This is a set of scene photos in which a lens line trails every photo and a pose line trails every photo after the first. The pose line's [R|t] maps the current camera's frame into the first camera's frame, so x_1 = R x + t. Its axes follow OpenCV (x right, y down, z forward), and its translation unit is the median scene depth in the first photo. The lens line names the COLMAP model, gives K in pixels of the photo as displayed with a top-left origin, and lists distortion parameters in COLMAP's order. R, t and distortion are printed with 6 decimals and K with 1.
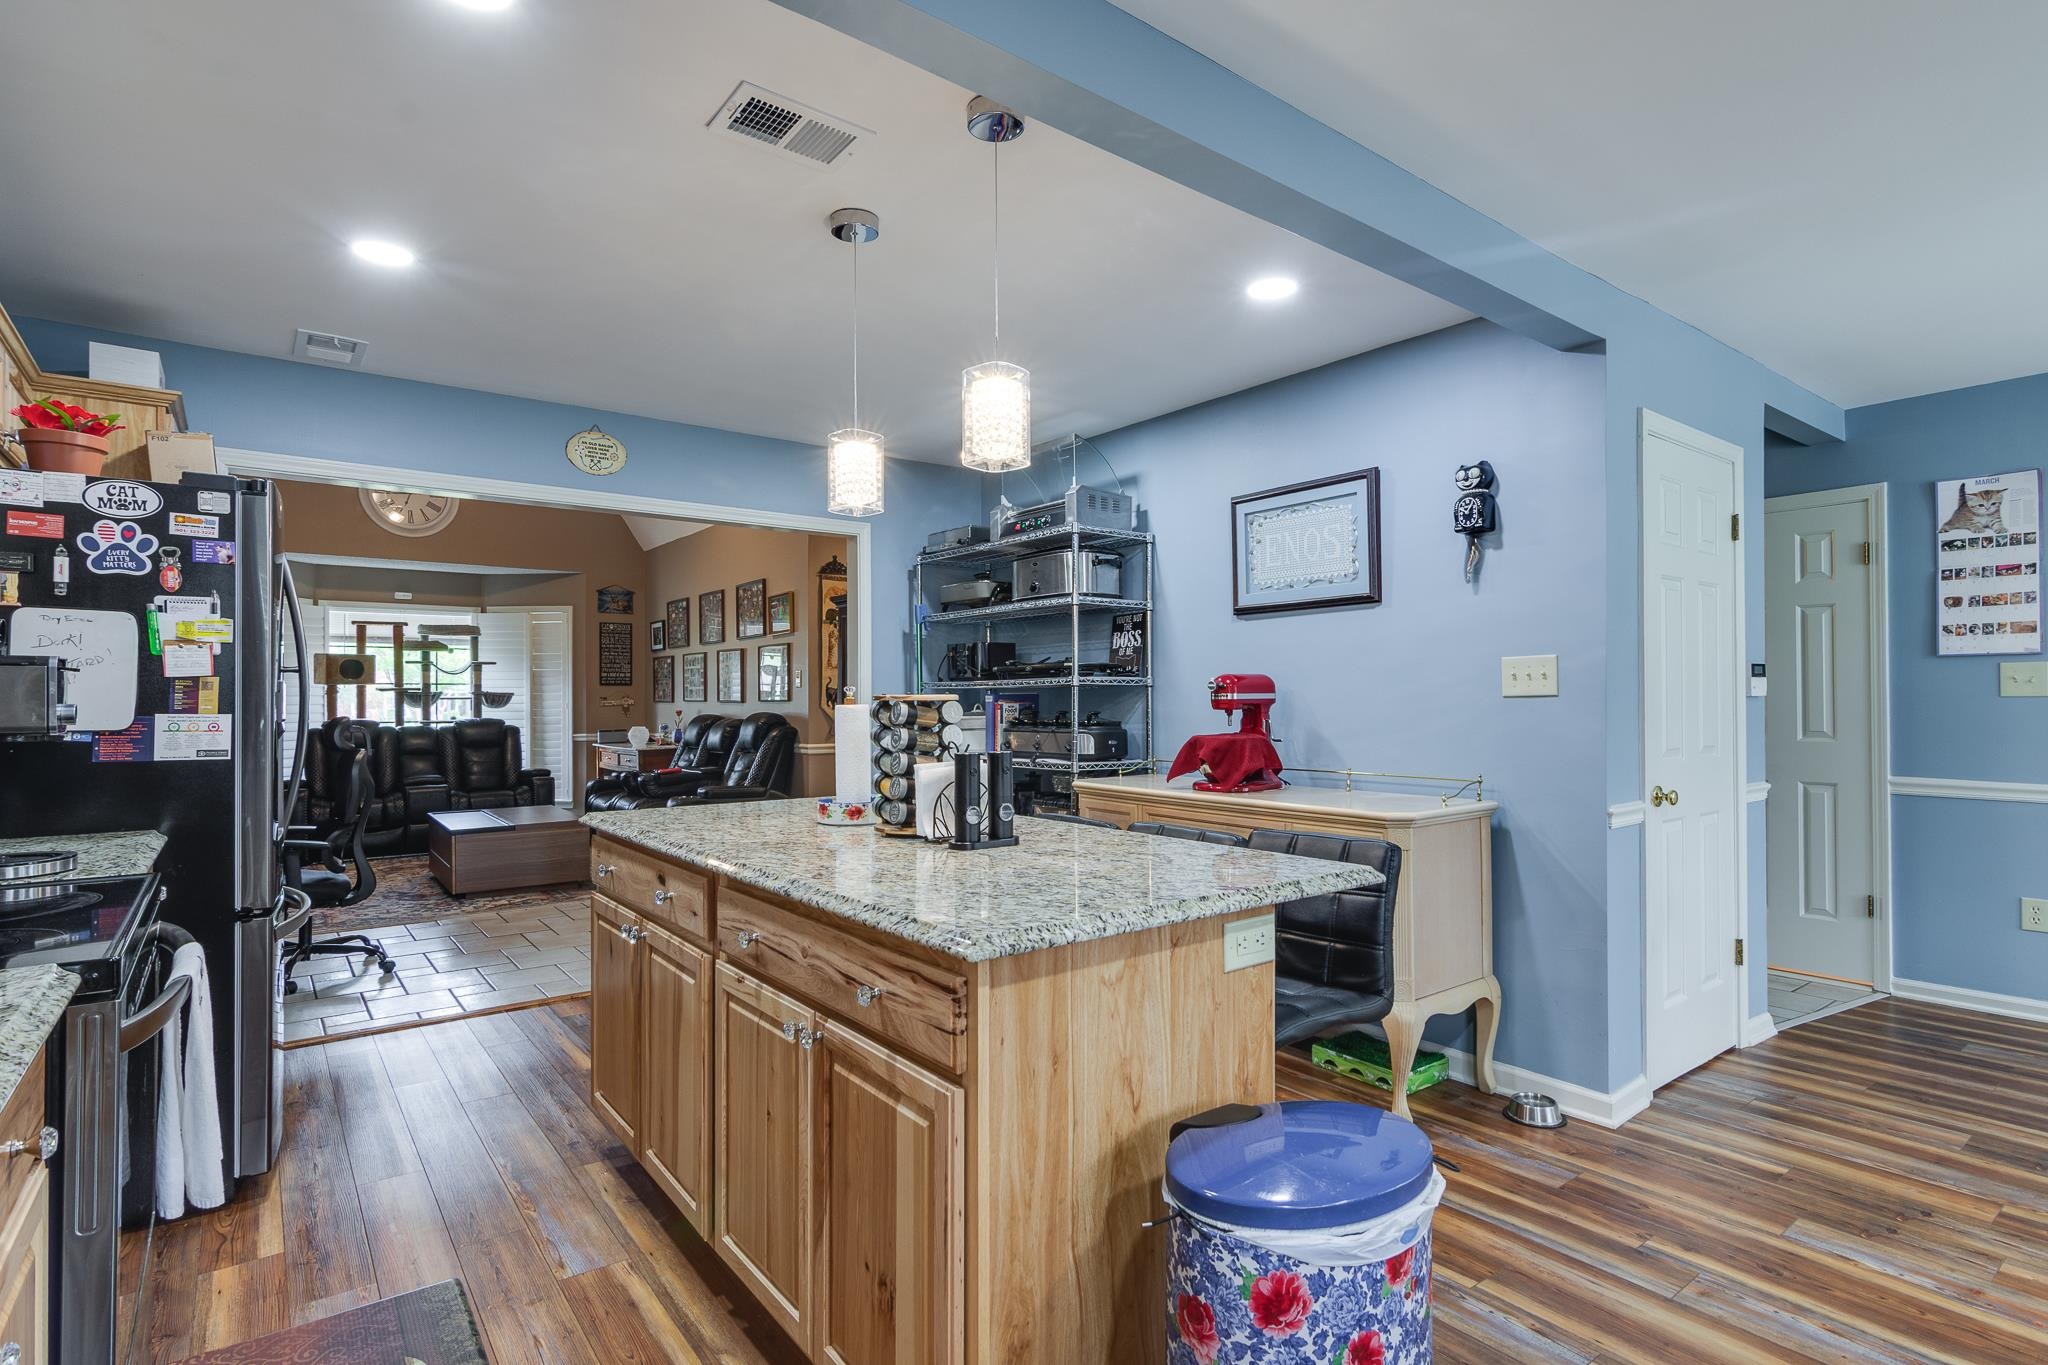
lens RADIAL K [[1053.4, 0, 1028.3], [0, 1053.4, 692.0], [0, 0, 1]] dist [0.018873, -0.000091]
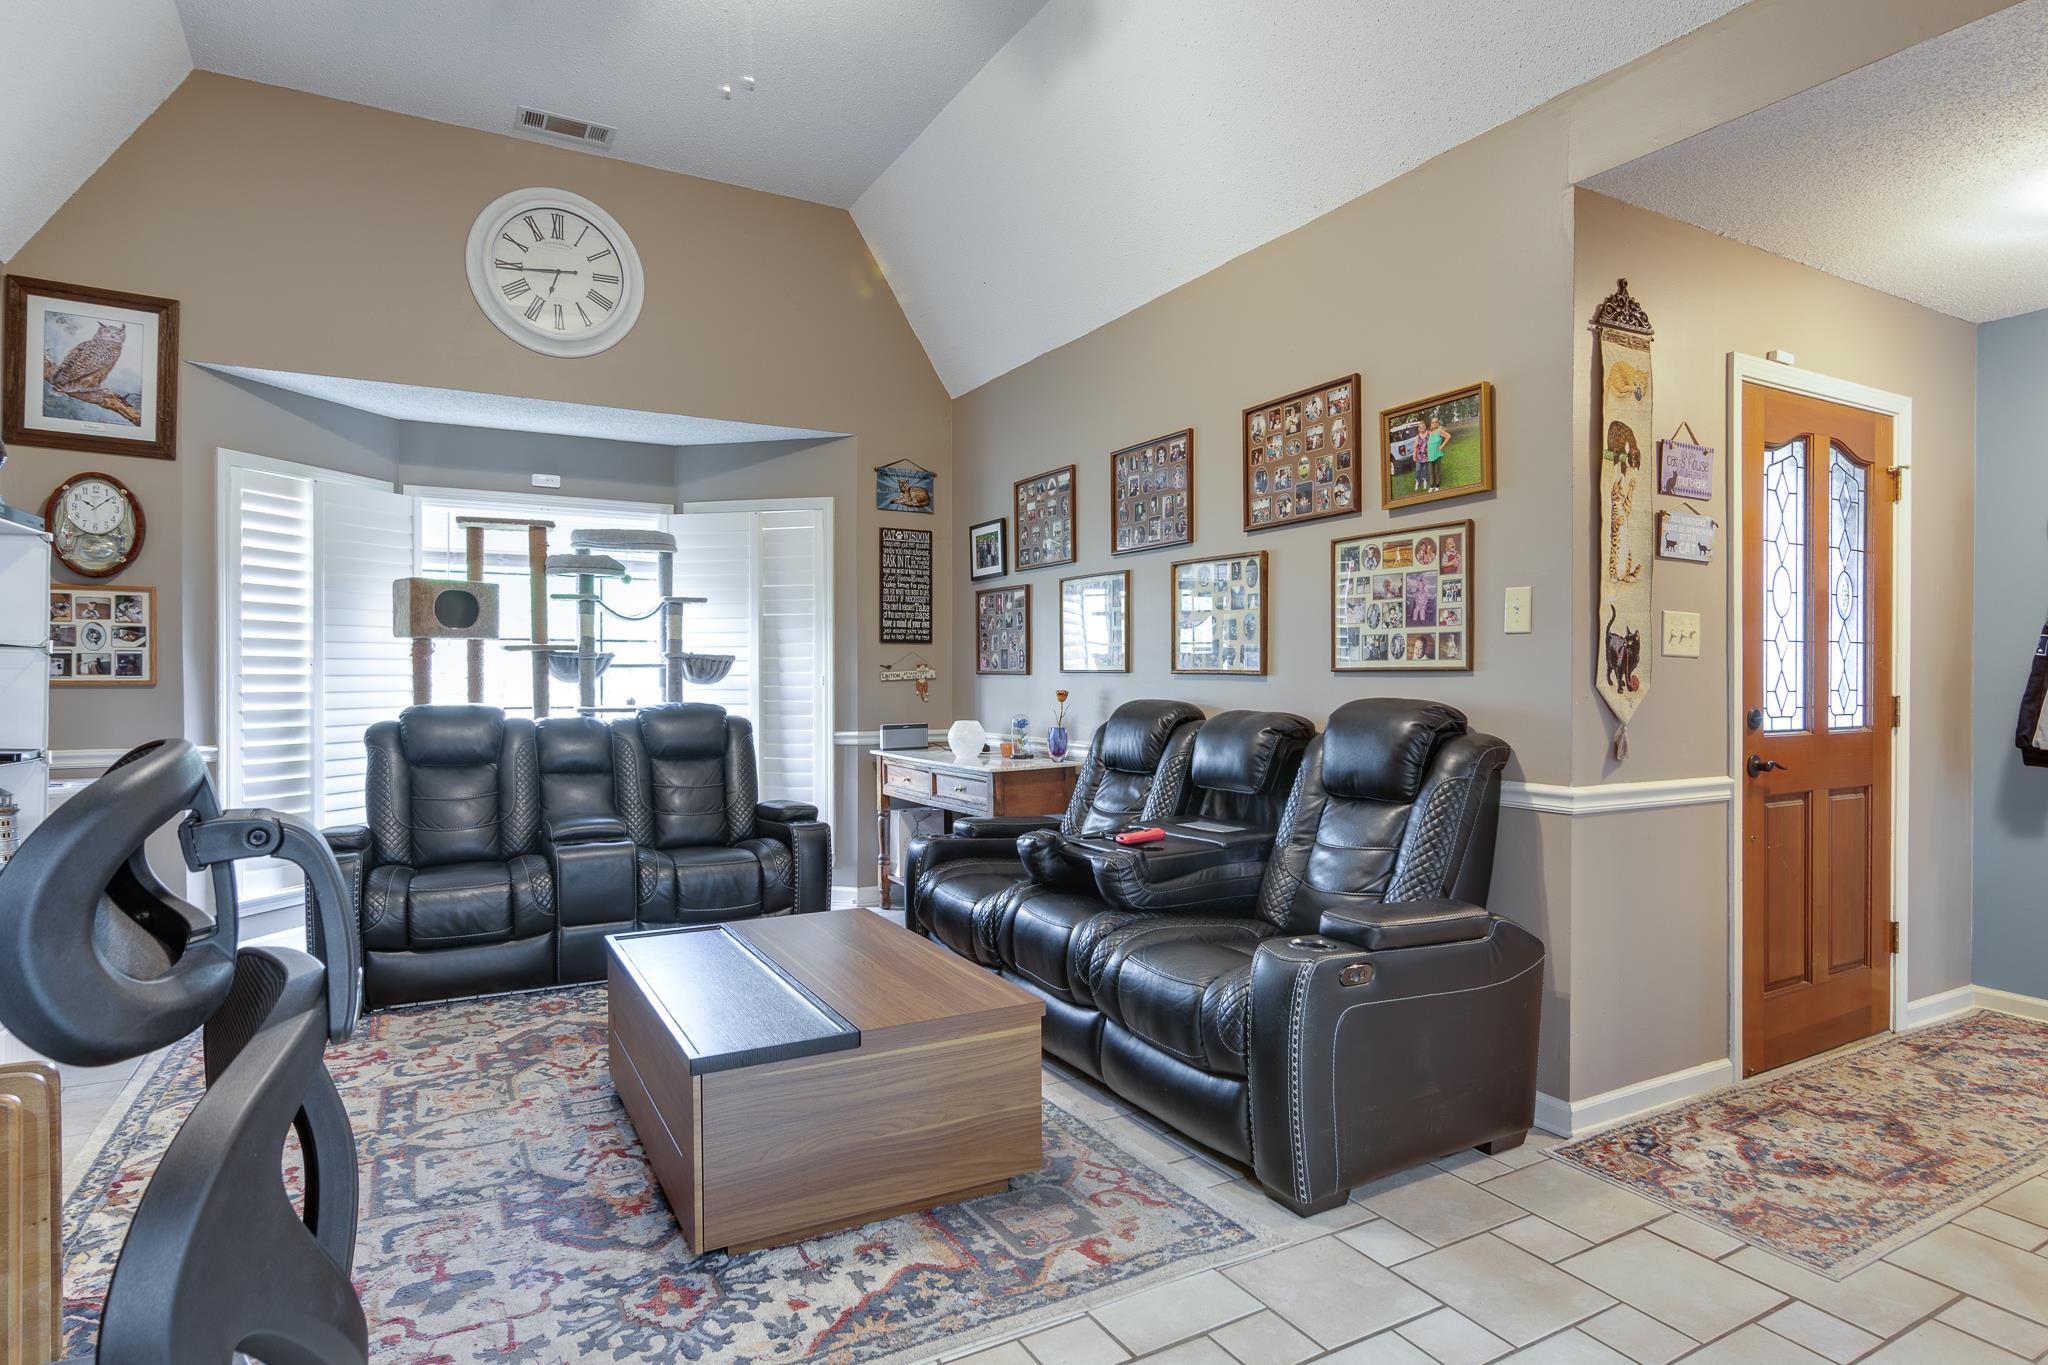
lens RADIAL K [[1138.2, 0, 1024.0], [0, 1138.2, 682.5], [0, 0, 1]] dist [0.003079, -0.010113]
pose [[0.990903, 0.004231, -0.134514, -0.282168], [-0.002397, 0.999902, 0.013792, 0.006546], [0.134559, -0.013344, 0.990816, 0.477008]]
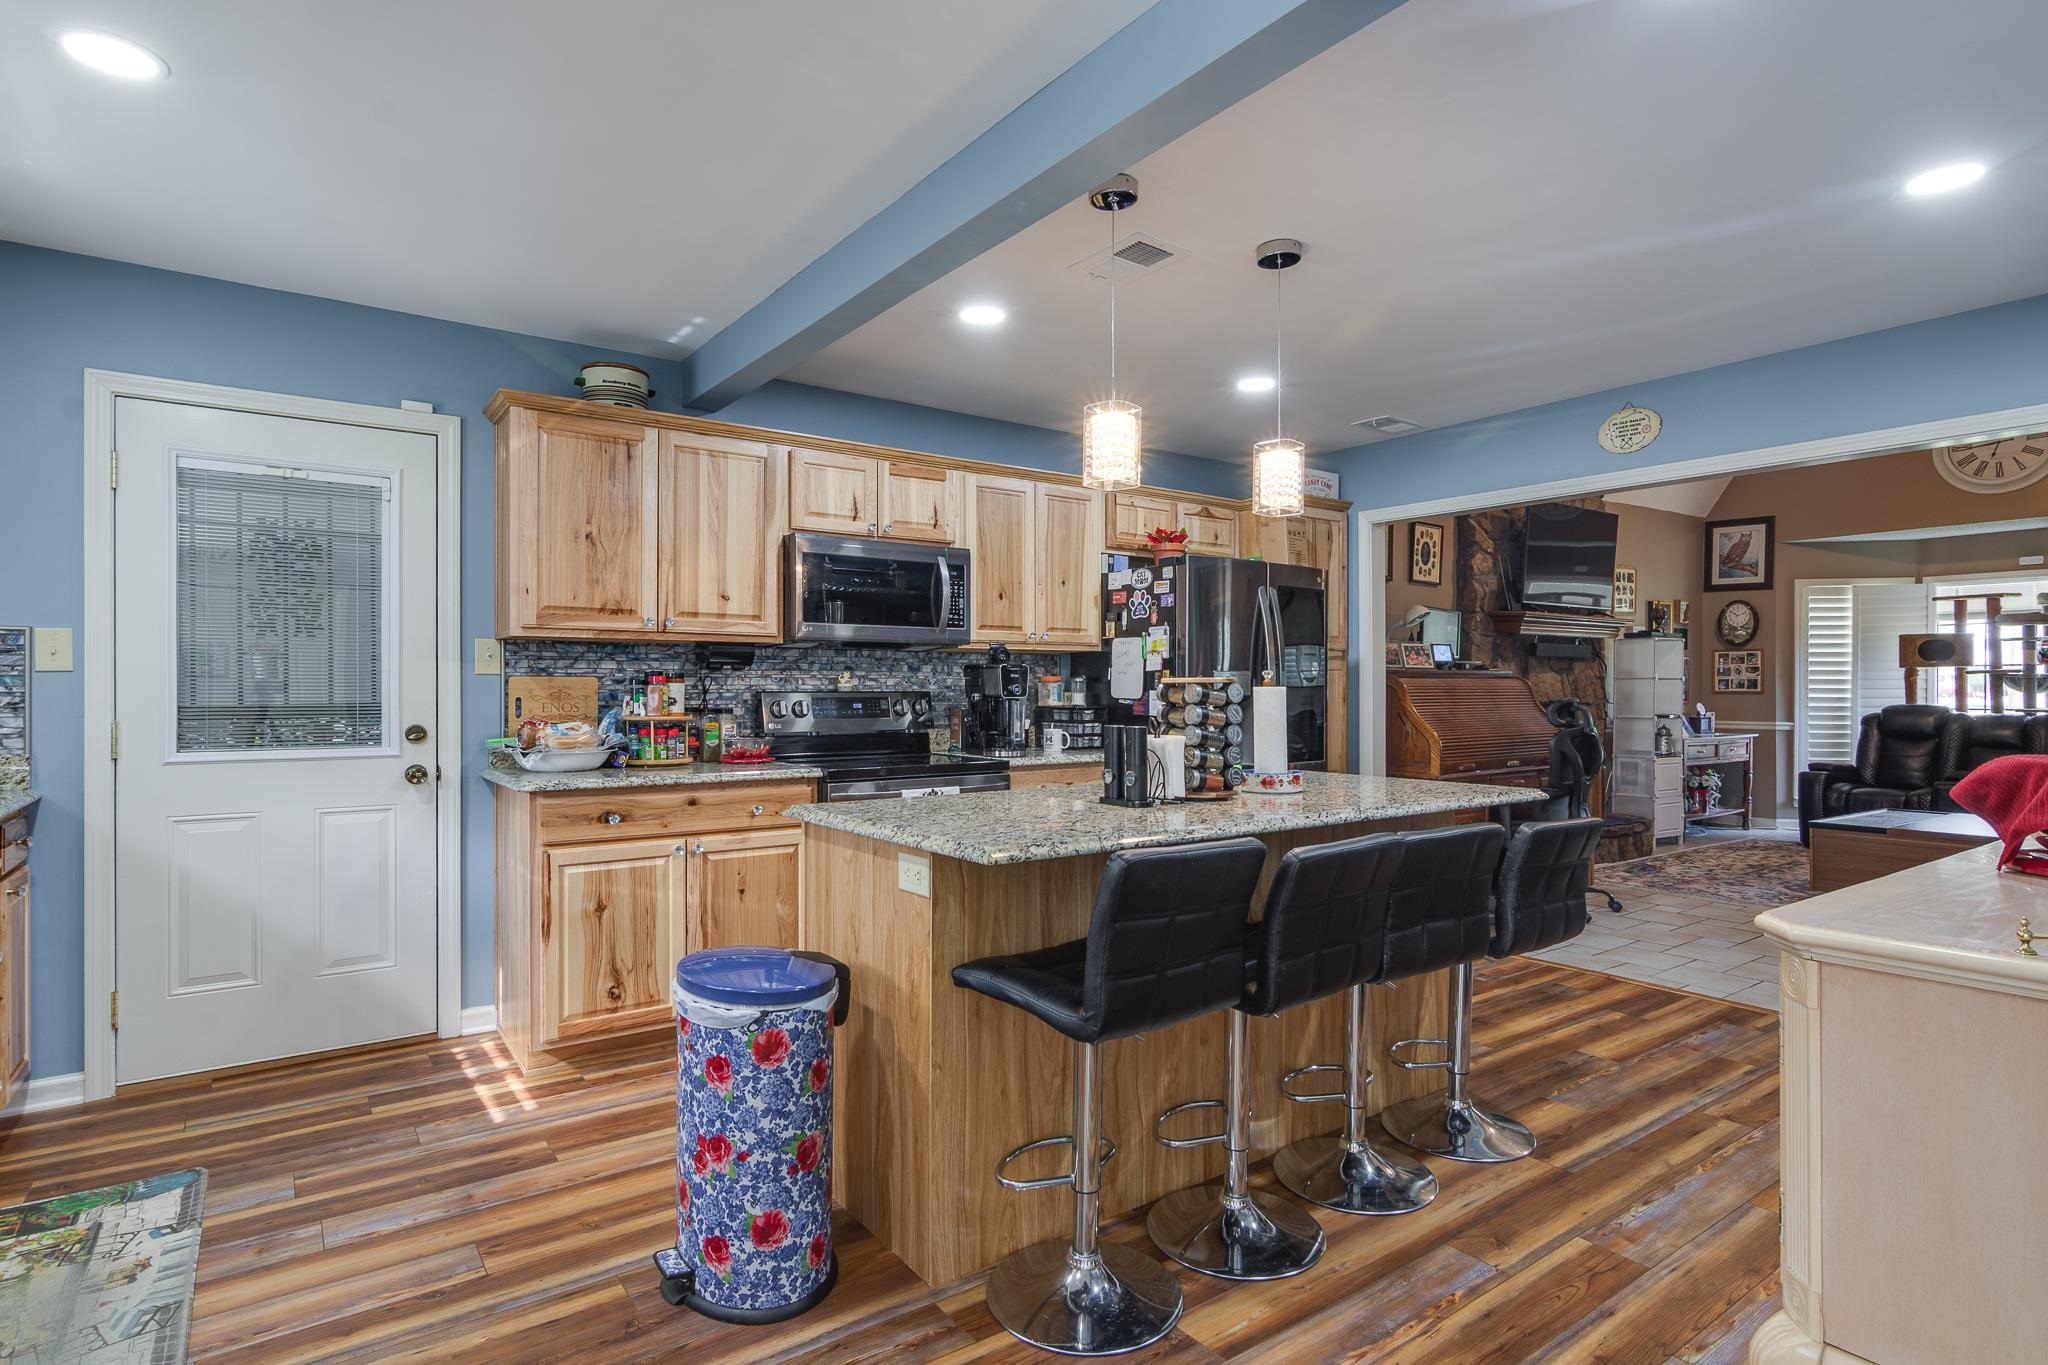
lens RADIAL K [[1053.4, 0, 1028.3], [0, 1053.4, 692.0], [0, 0, 1]] dist [0.018873, -0.000091]
pose [[-0.008228, 0.005630, -0.999950, 0.288912], [0.008311, 0.999950, 0.005562, 0.002856], [0.999932, -0.008265, -0.008274, 0.225862]]
